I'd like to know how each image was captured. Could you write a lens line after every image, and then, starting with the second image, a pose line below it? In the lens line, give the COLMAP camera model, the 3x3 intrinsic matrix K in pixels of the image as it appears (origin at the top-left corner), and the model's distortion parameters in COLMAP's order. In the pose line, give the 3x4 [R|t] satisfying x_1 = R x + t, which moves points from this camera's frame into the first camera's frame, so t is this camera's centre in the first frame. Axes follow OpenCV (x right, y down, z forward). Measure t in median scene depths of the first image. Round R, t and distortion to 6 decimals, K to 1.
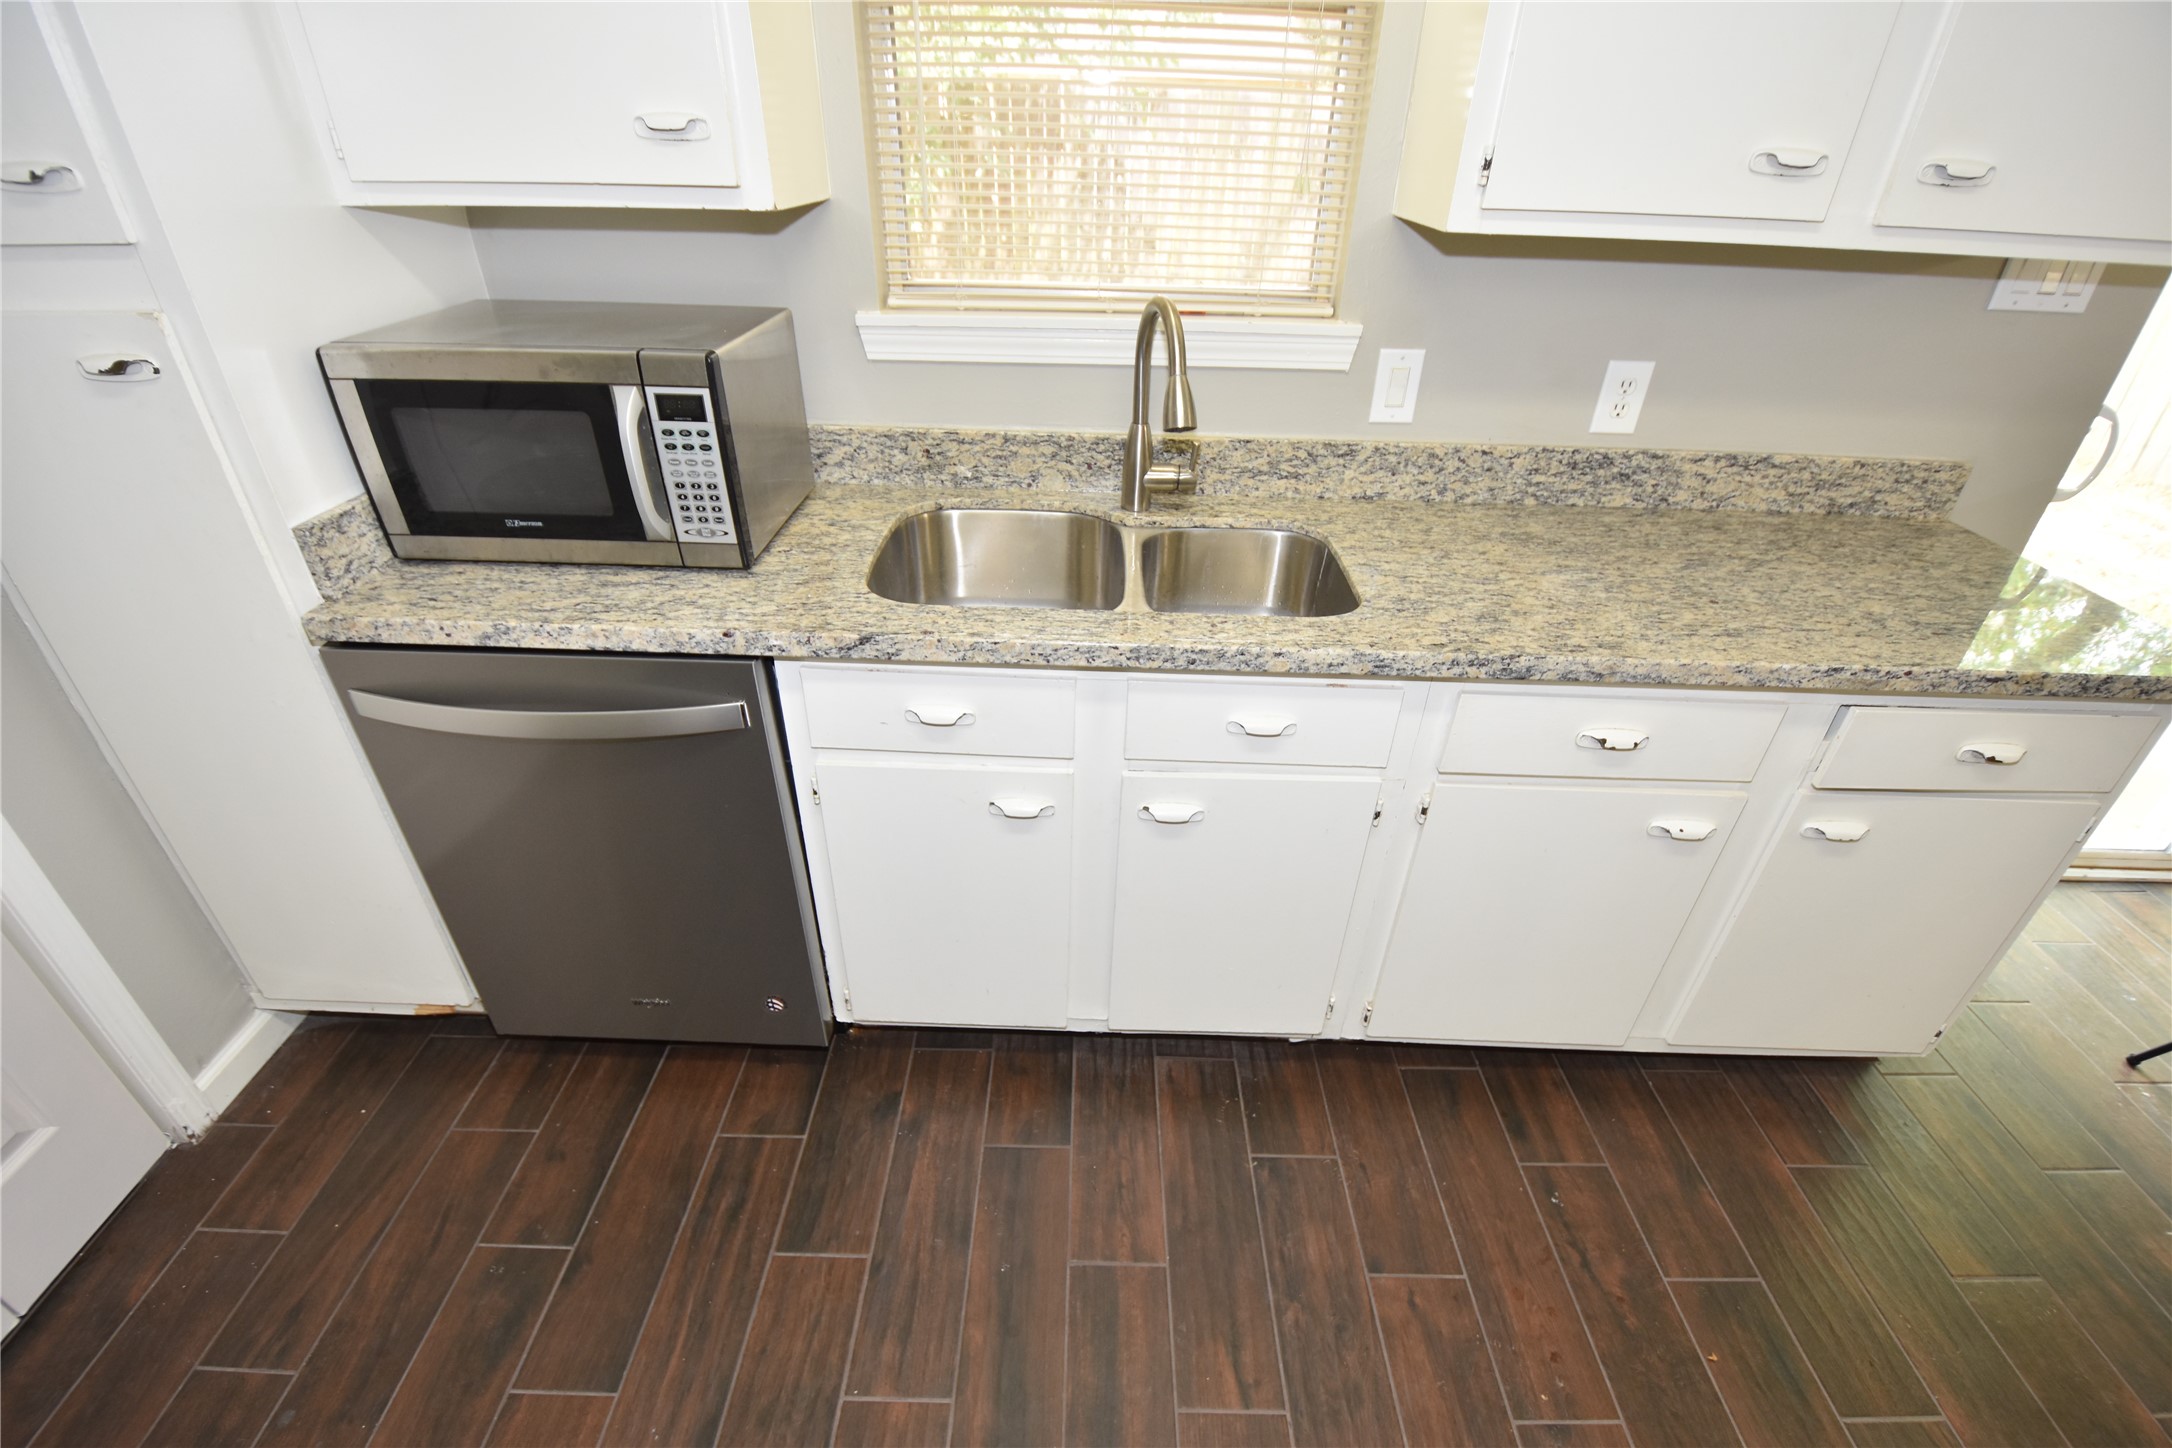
lens RADIAL K [[951.5, 0, 1083.9], [0, 951.5, 771.0], [0, 0, 1]] dist [0.017267, -0.025618]
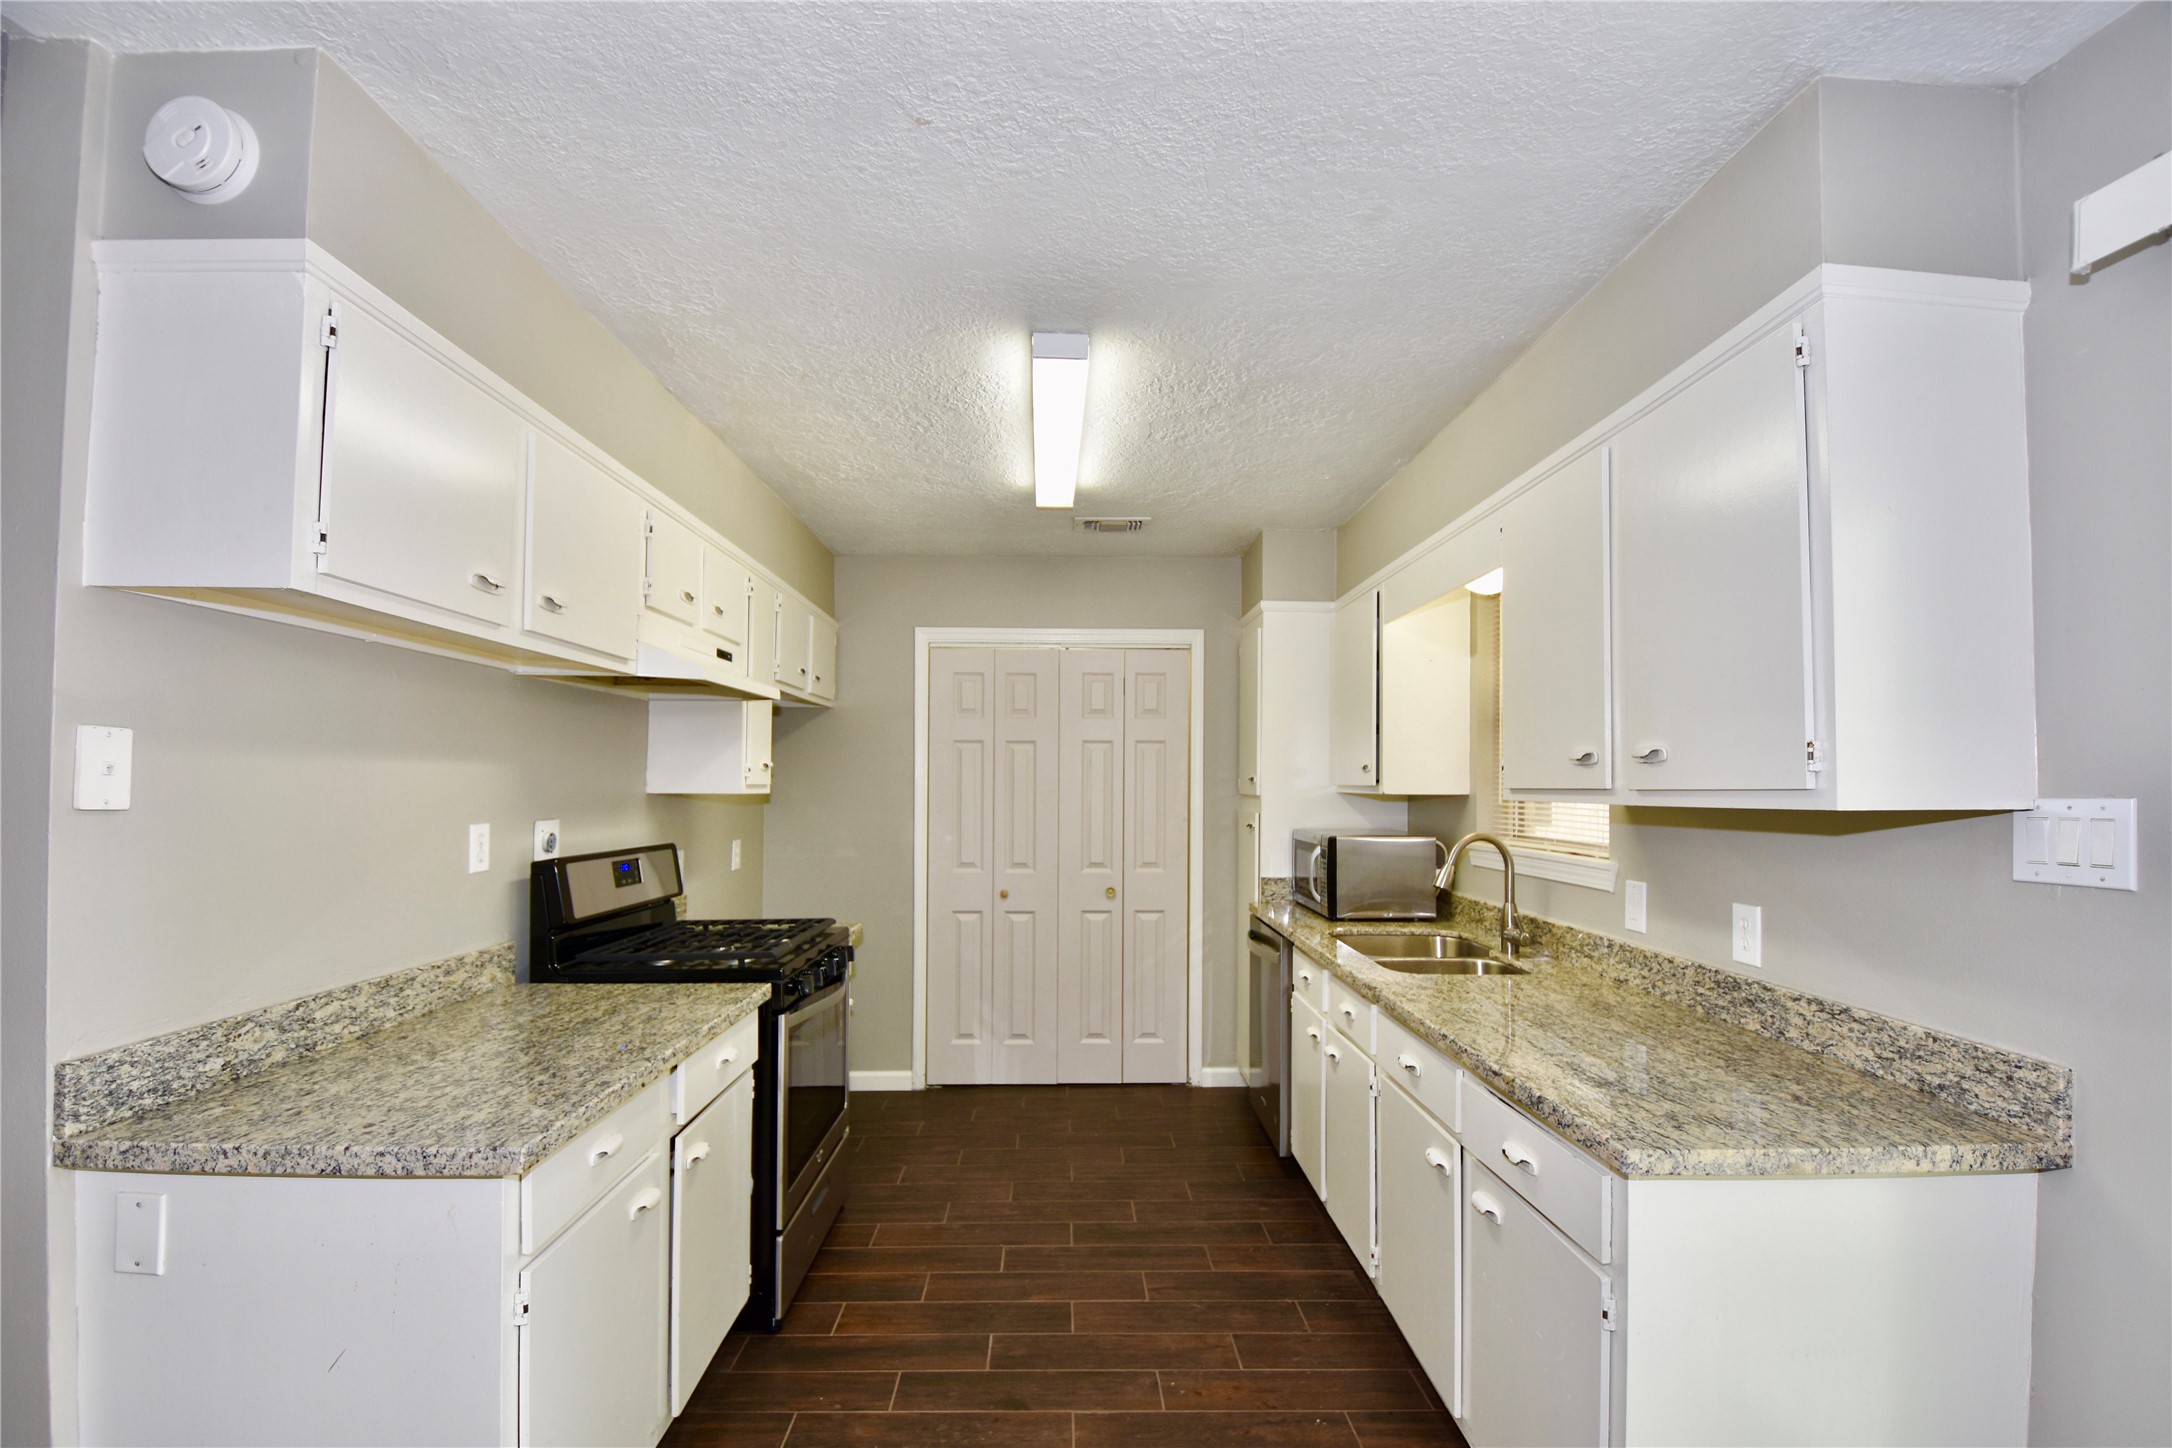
lens RADIAL K [[951.5, 0, 1083.9], [0, 951.5, 771.0], [0, 0, 1]] dist [0.017267, -0.025618]
pose [[0.037764, -0.035189, -0.998667, 1.664618], [-0.560084, 0.826907, -0.050316, -0.040823], [0.827575, 0.561237, 0.011518, 0.194558]]
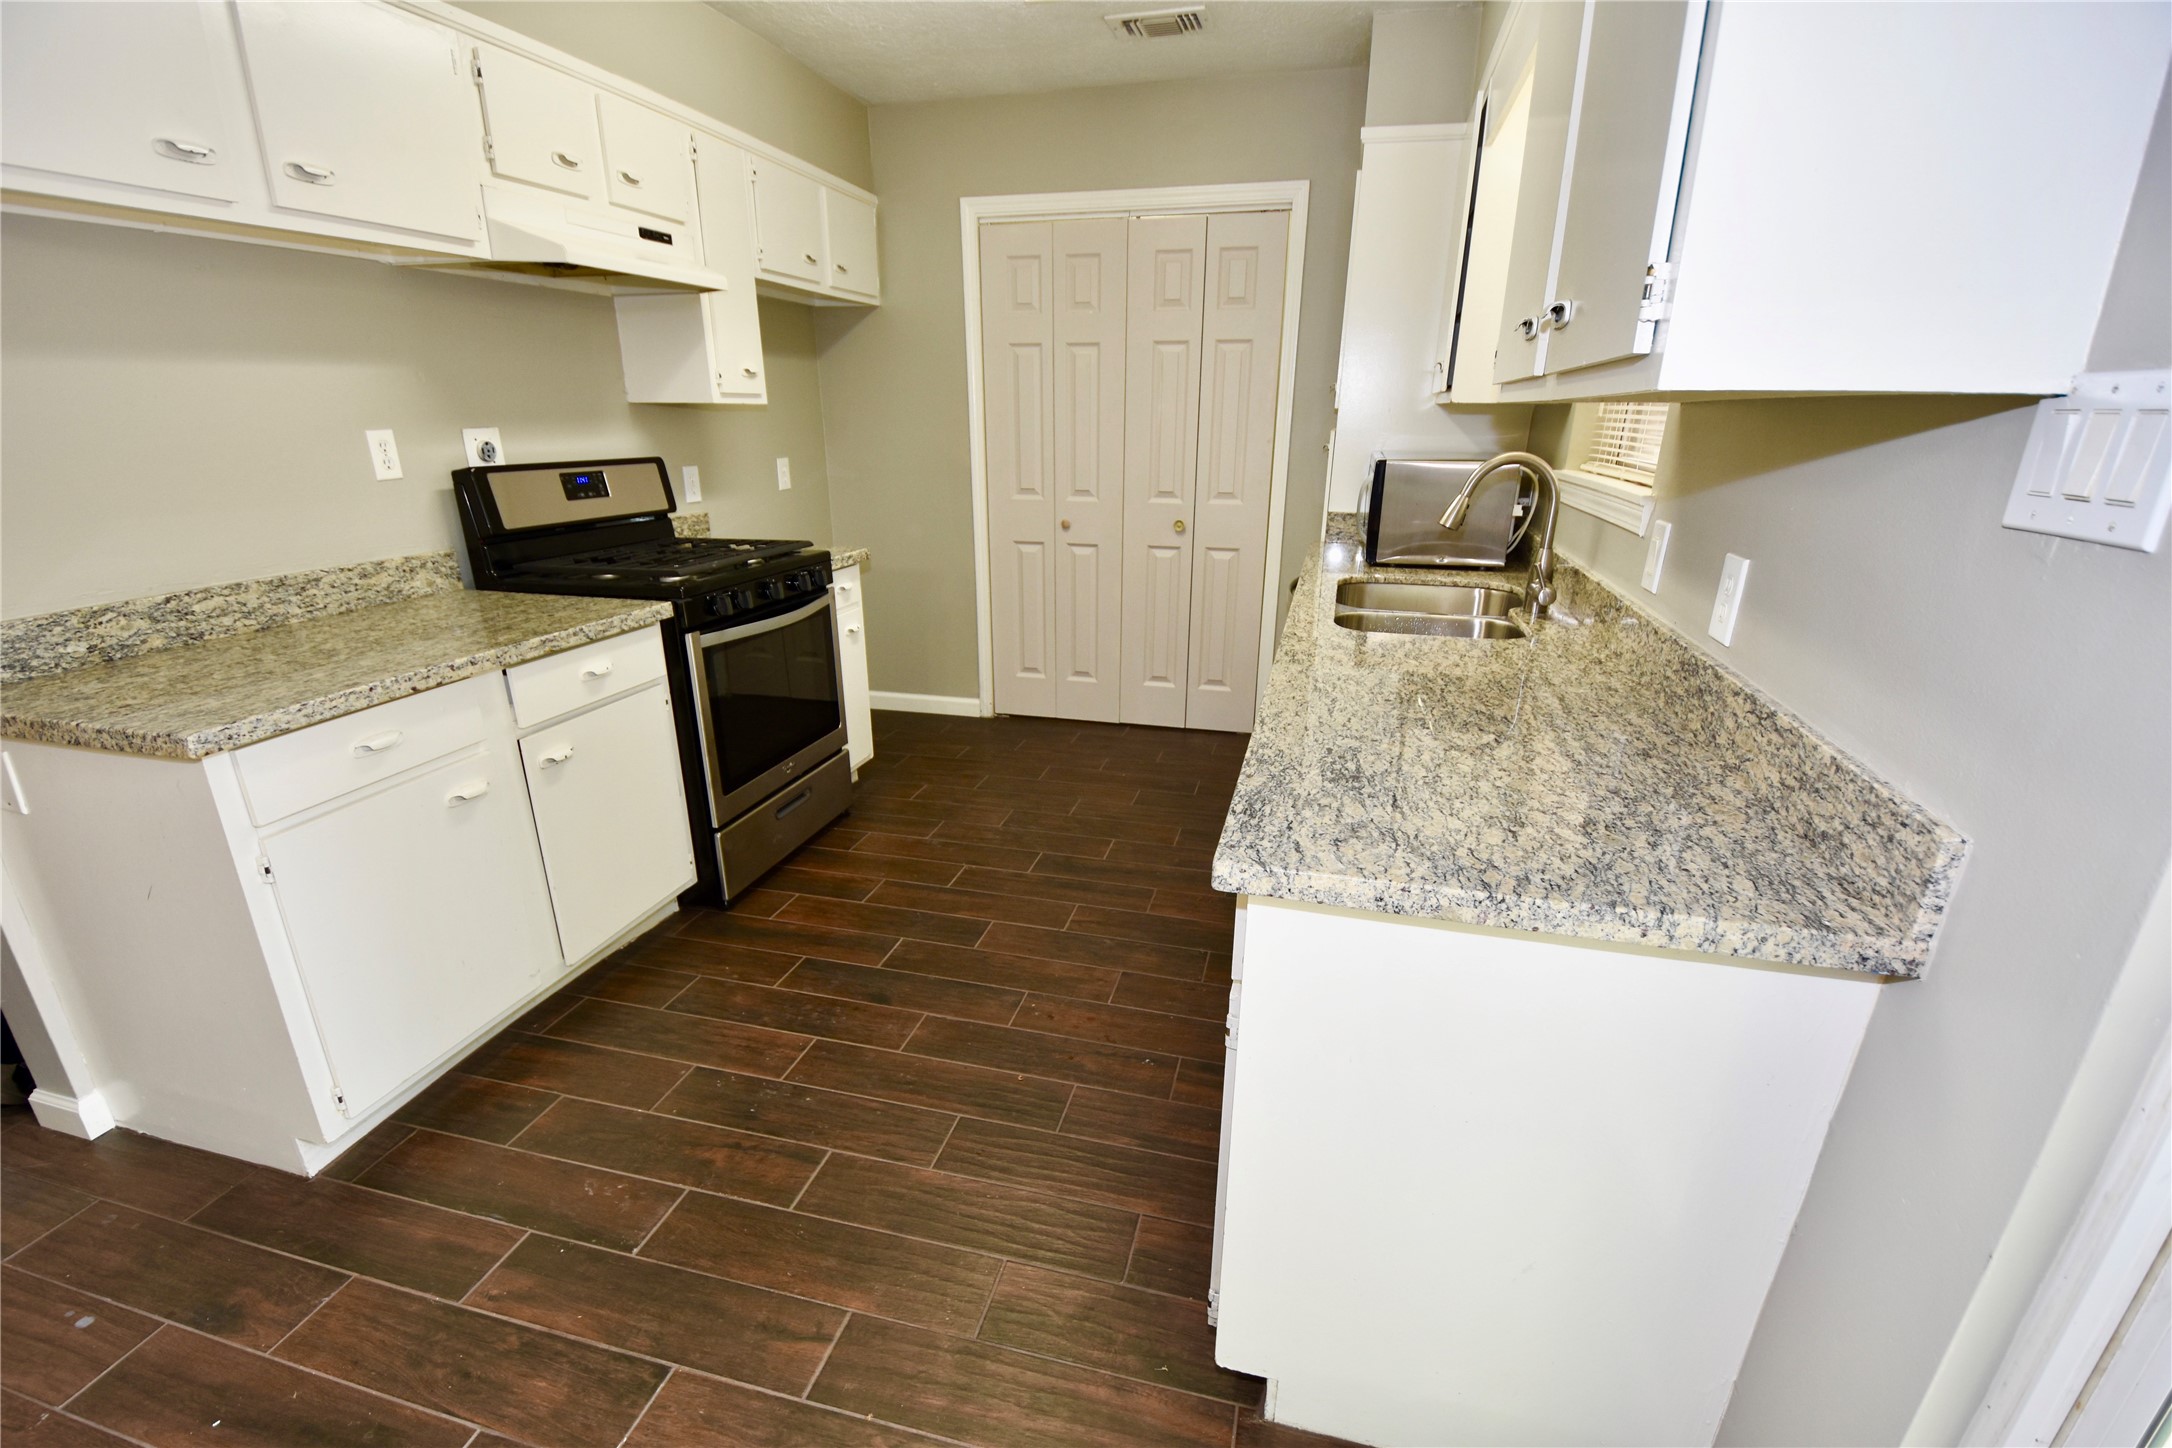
lens RADIAL K [[951.5, 0, 1083.9], [0, 951.5, 771.0], [0, 0, 1]] dist [0.017267, -0.025618]
pose [[-0.234997, 0.323574, -0.916557, 1.455835], [-0.549113, 0.733879, 0.399871, -0.297917], [0.802029, 0.597262, 0.005220, 0.621149]]
